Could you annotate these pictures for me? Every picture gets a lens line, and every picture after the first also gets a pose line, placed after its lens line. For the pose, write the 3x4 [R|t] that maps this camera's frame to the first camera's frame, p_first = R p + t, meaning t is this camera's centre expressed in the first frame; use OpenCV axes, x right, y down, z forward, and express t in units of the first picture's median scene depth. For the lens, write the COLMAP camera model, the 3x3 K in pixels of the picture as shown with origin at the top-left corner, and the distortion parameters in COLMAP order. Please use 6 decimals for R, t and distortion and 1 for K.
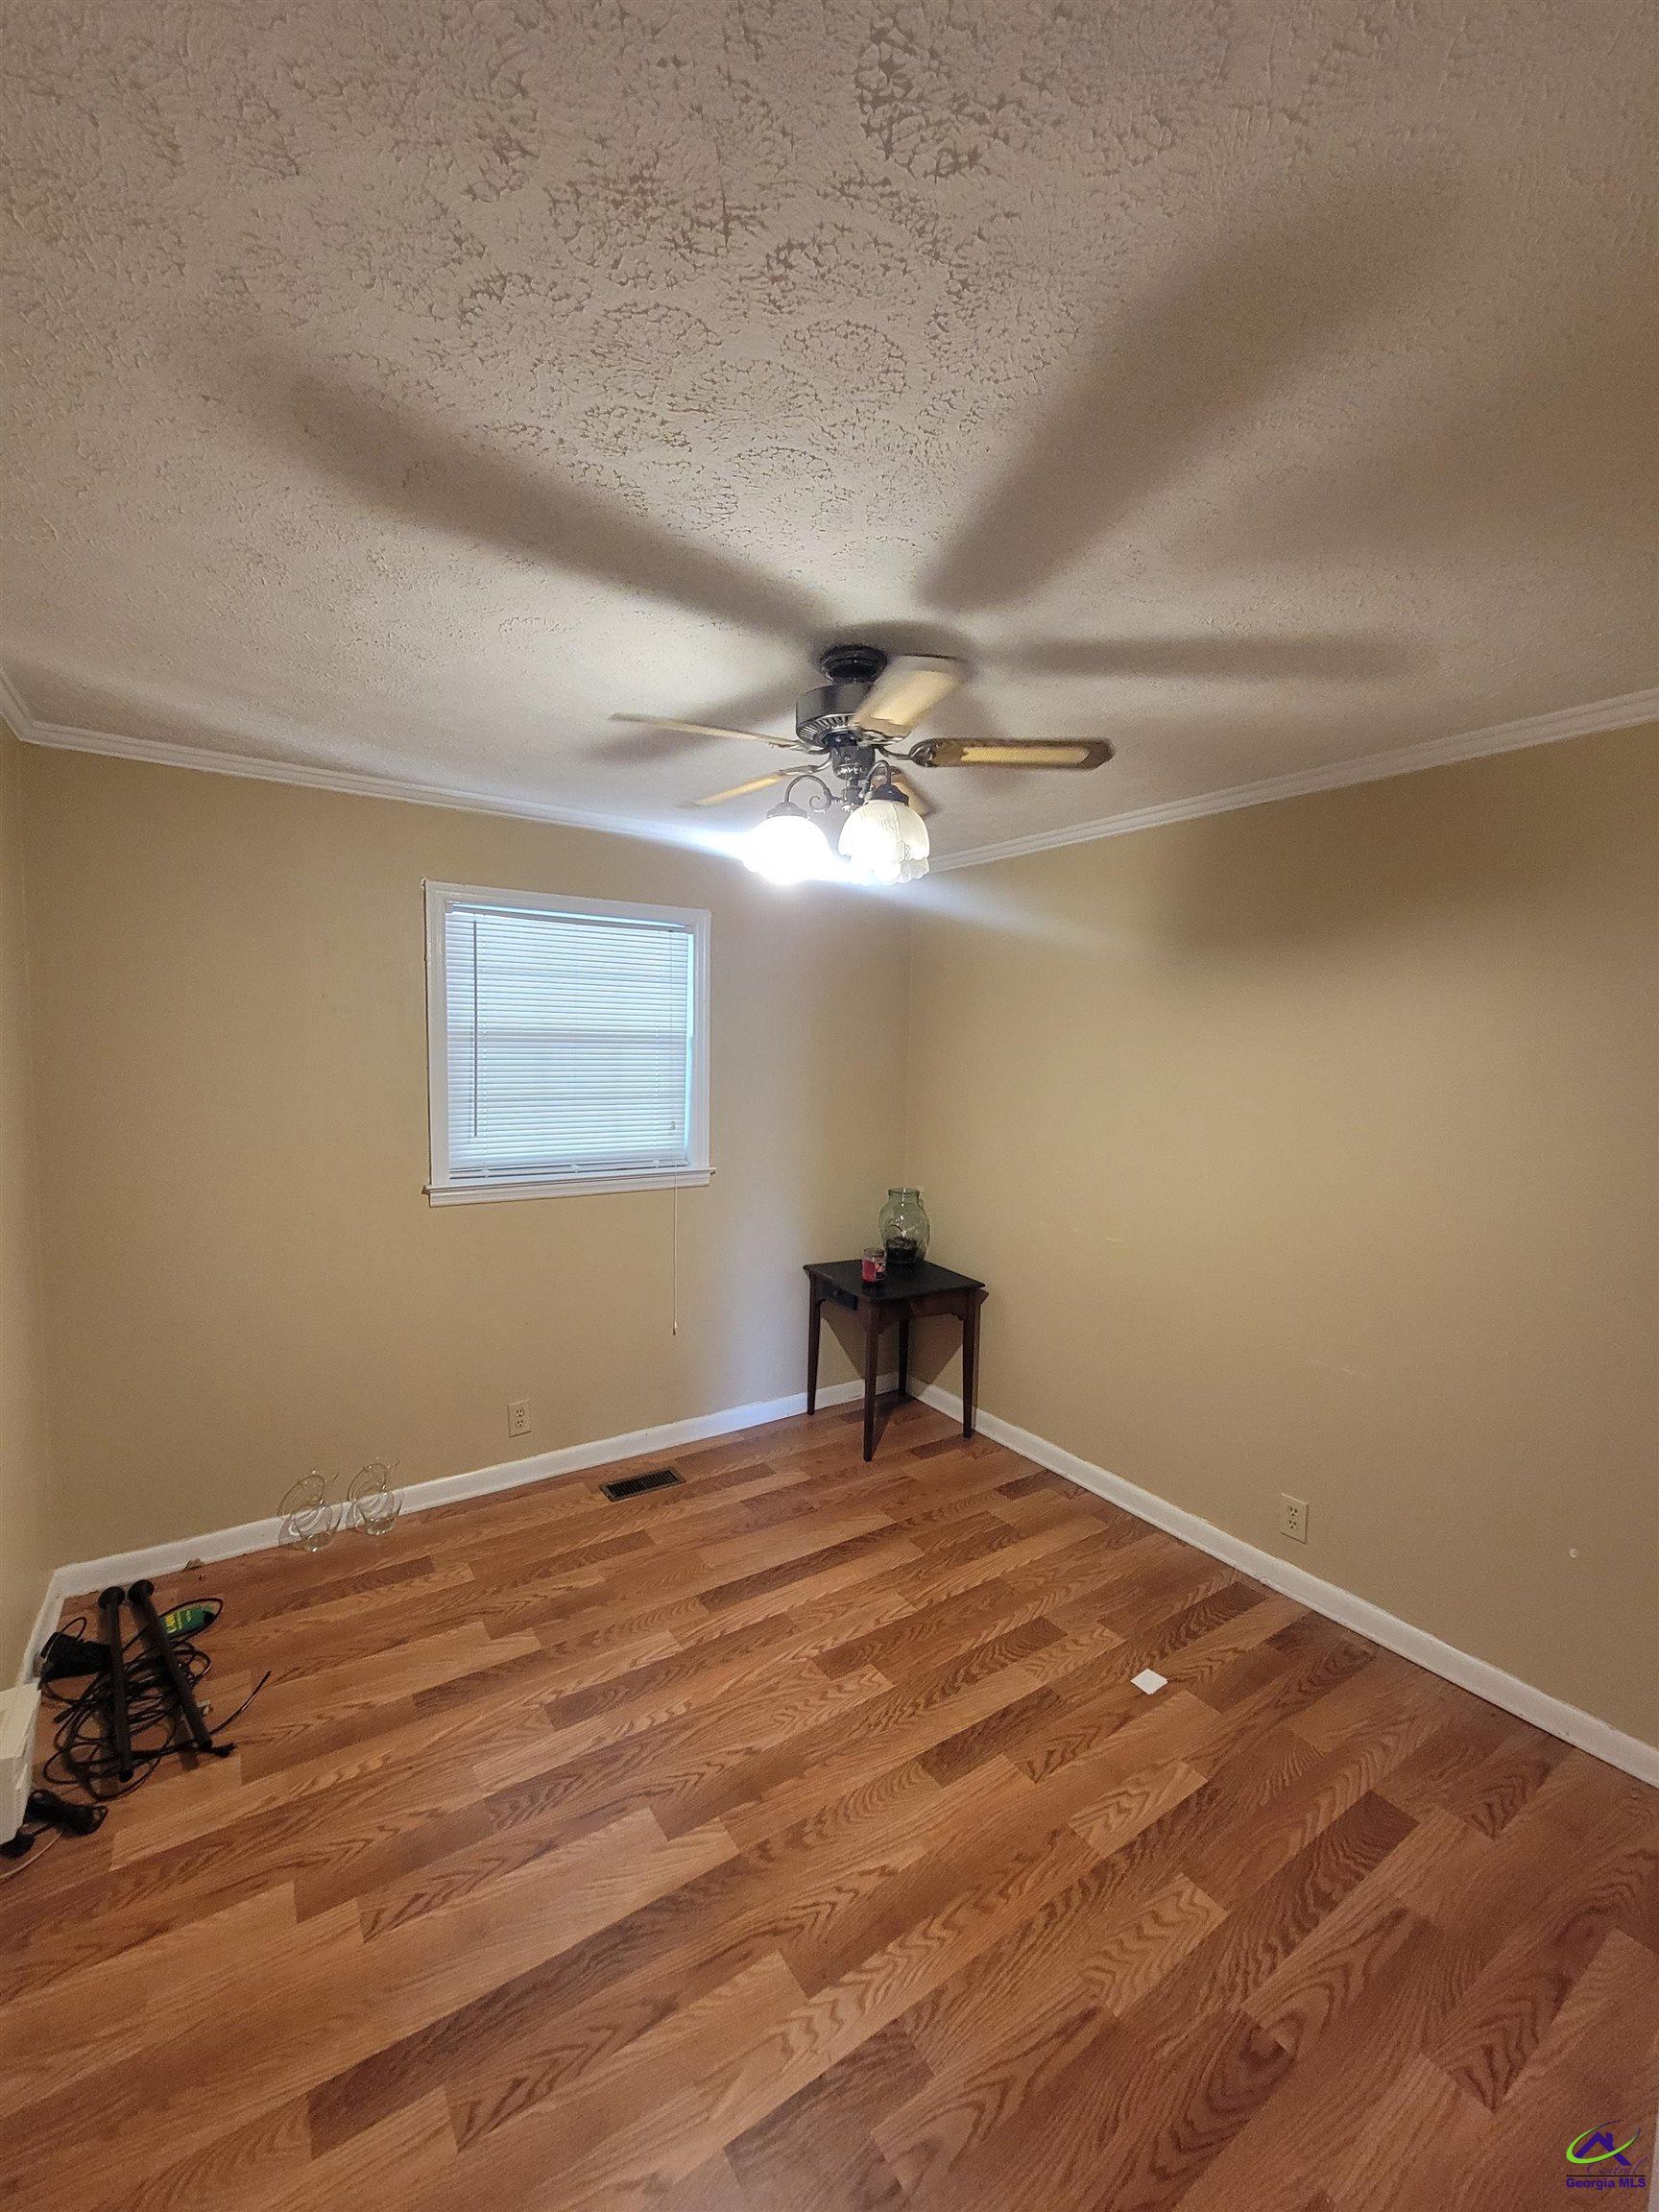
lens RADIAL K [[902.5, 0, 819.6], [0, 902.5, 1111.6], [0, 0, 1]] dist [-0.003774, 0.001799]
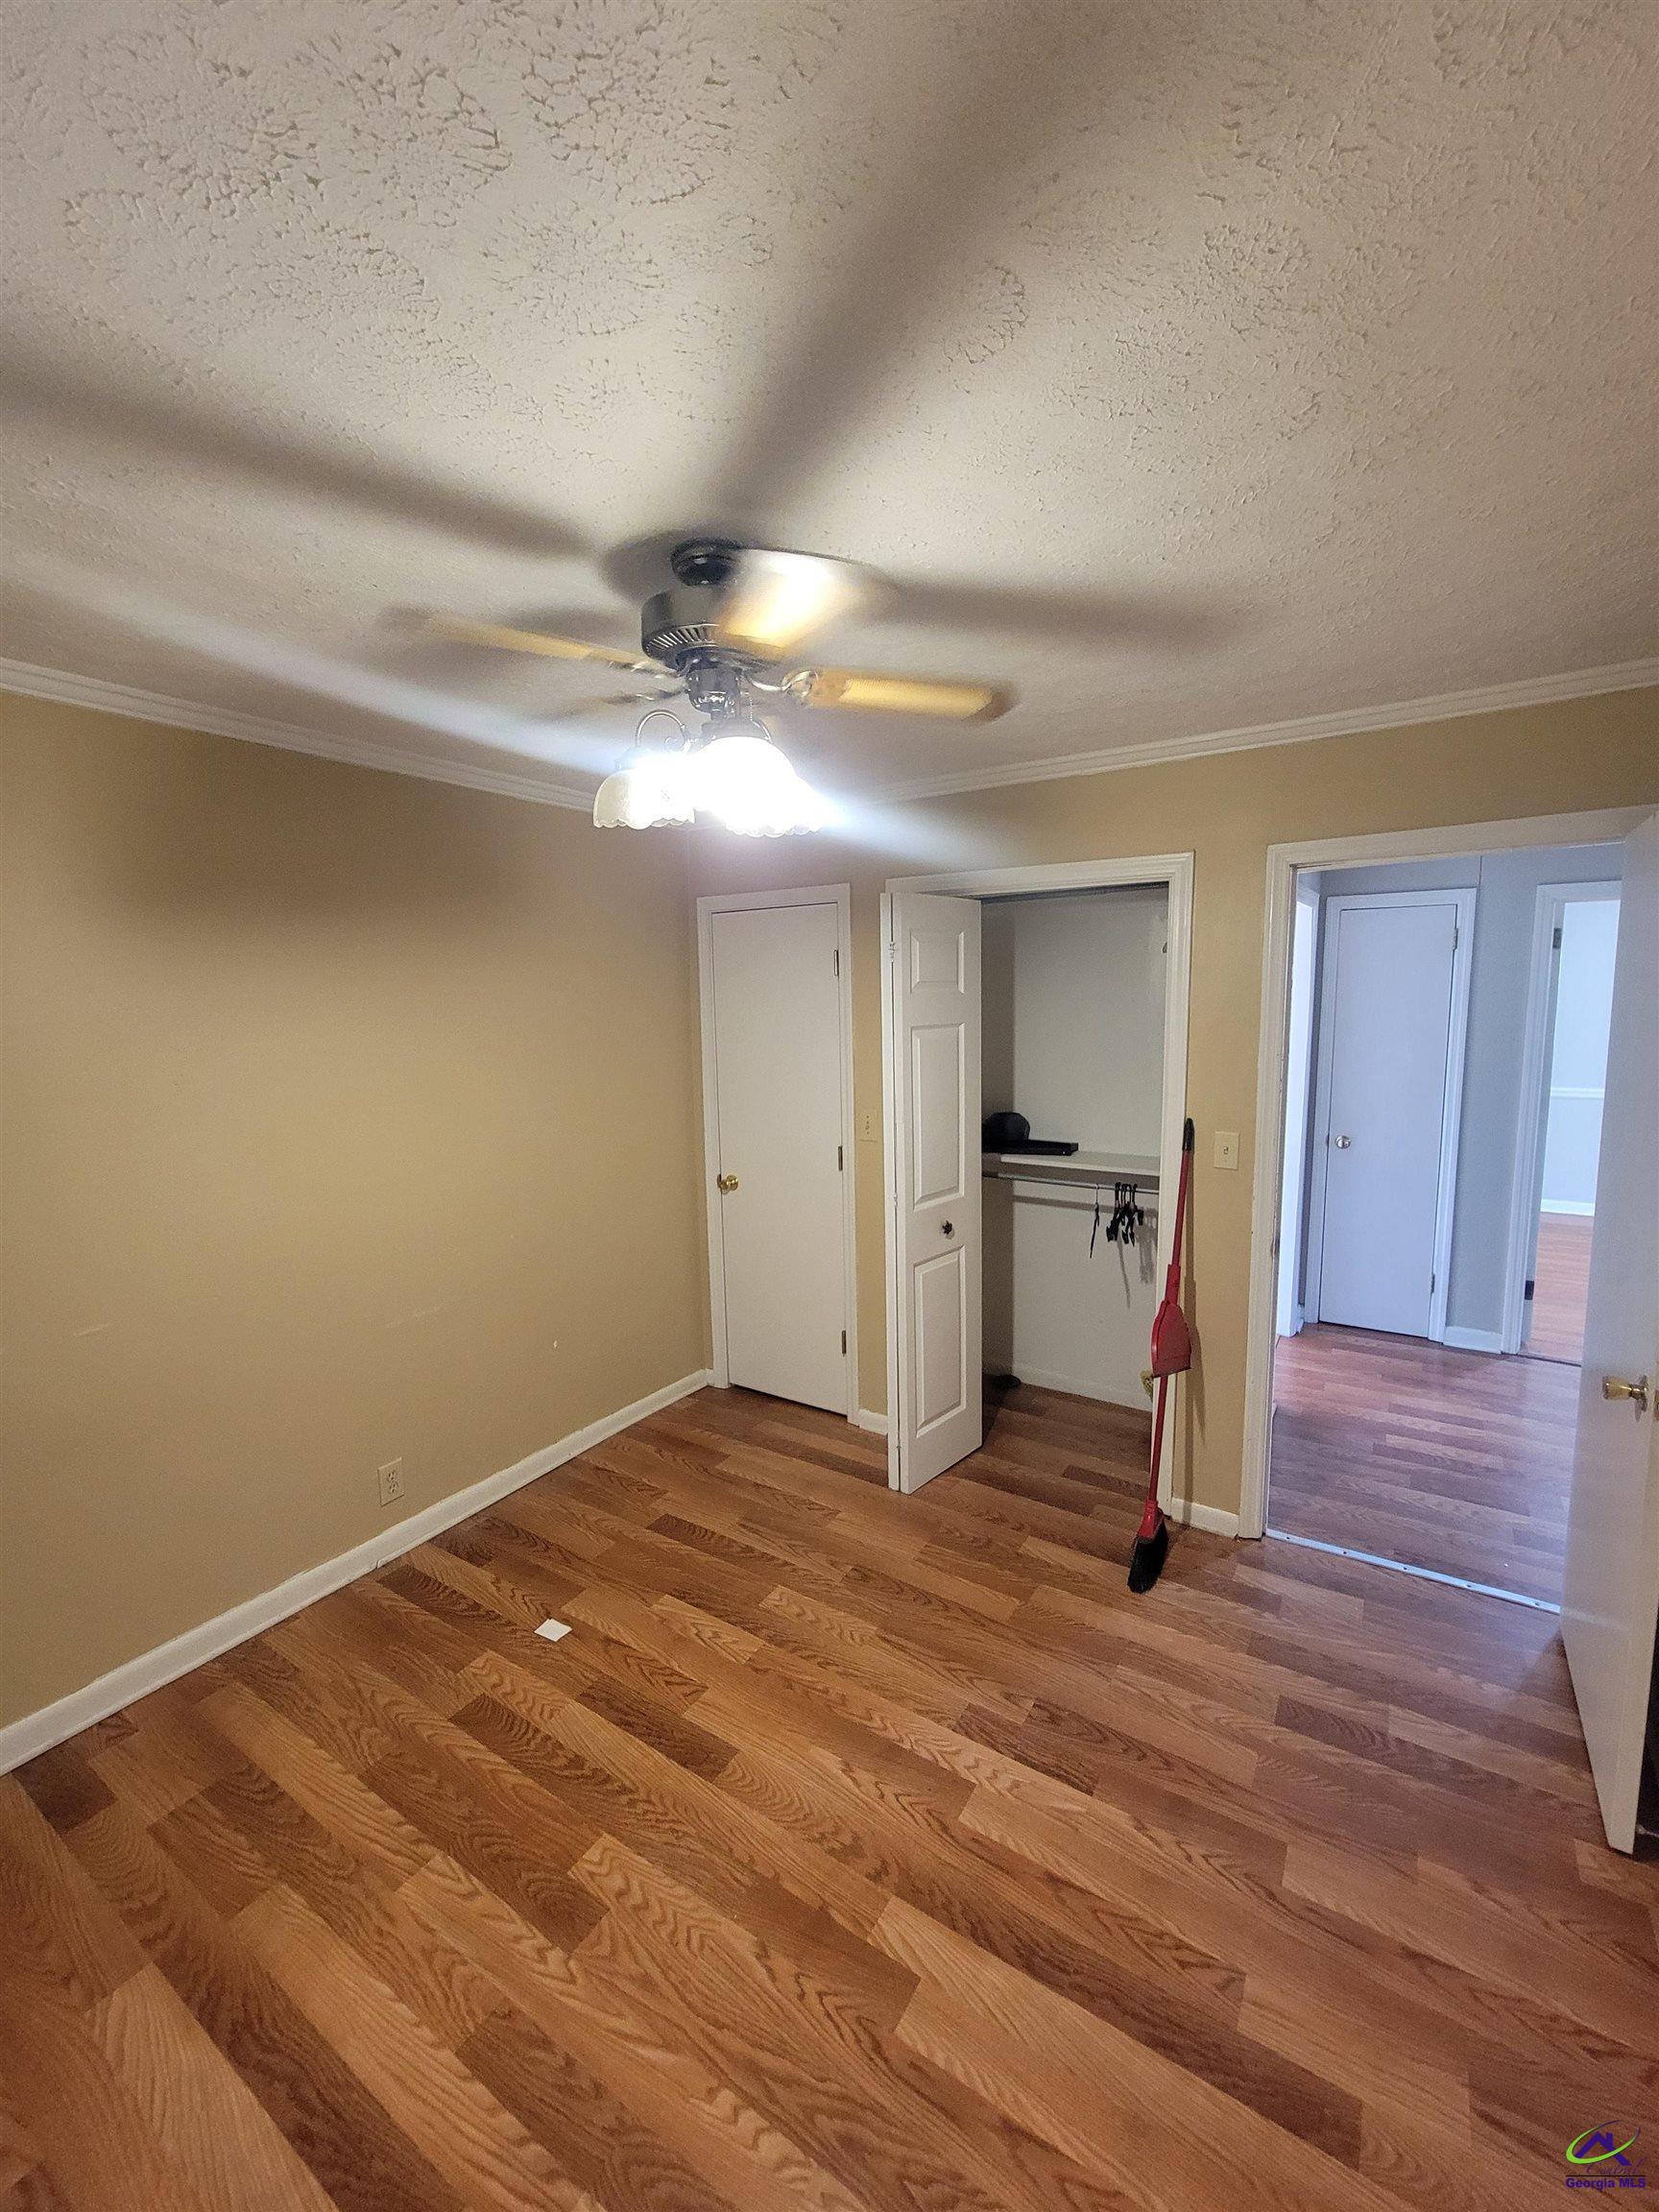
lens RADIAL K [[902.5, 0, 827.0], [0, 902.5, 1111.9], [0, 0, 1]] dist [-0.003774, 0.001799]
pose [[-0.395852, -0.128777, 0.909240, -0.727546], [0.078838, 0.981697, 0.173363, -0.130367], [-0.914924, 0.140309, -0.378455, 1.173299]]
